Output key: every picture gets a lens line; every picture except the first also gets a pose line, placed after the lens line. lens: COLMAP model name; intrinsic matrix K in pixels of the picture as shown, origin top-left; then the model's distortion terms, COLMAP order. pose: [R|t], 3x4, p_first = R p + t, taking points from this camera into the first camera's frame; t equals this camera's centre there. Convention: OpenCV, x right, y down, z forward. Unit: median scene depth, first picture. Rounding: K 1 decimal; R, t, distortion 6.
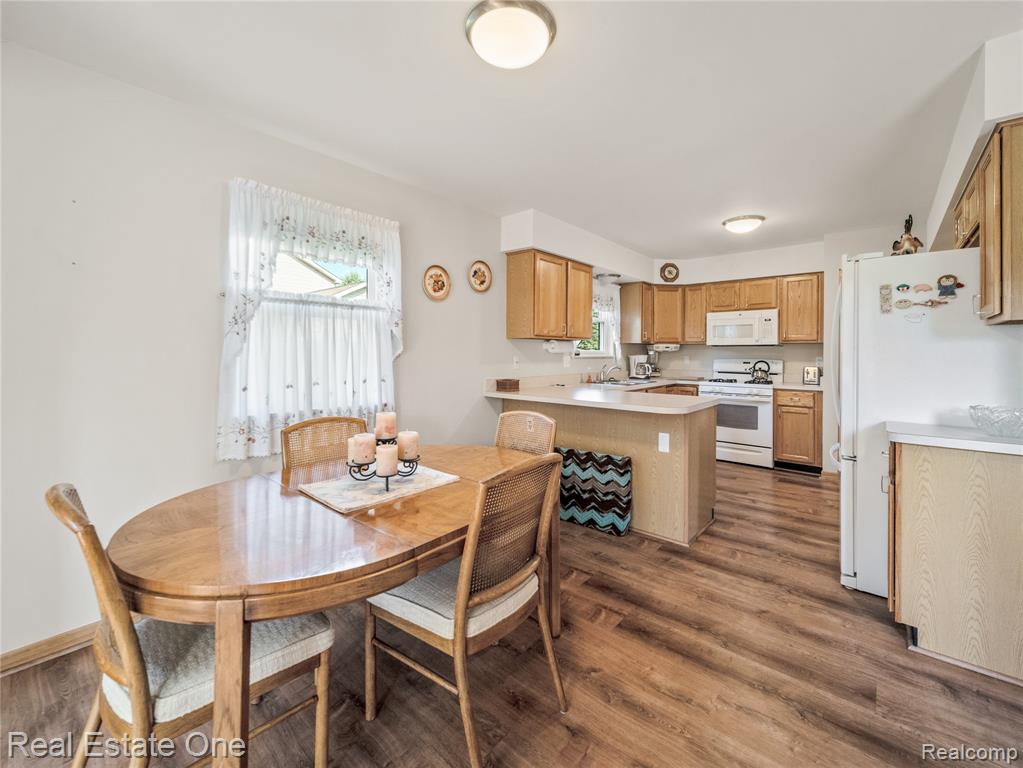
lens RADIAL K [[427.9, 0, 513.6], [0, 427.9, 350.2], [0, 0, 1]] dist [-0.000819, -0.000156]
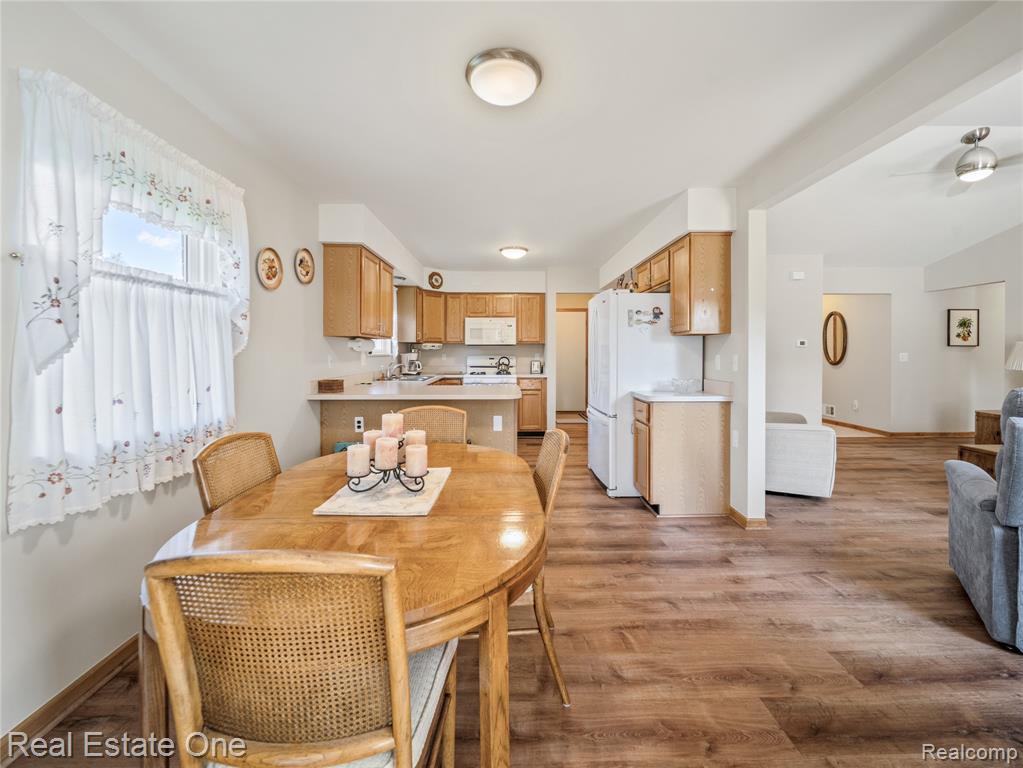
lens RADIAL K [[414.8, 0, 513.9], [0, 414.8, 352.3], [0, 0, 1]] dist [0.000763, -0.000095]
pose [[0.744573, -0.004983, 0.667522, -0.318121], [-0.001204, 0.999960, 0.008808, -0.000501], [-0.667540, -0.007362, 0.744538, 0.057227]]
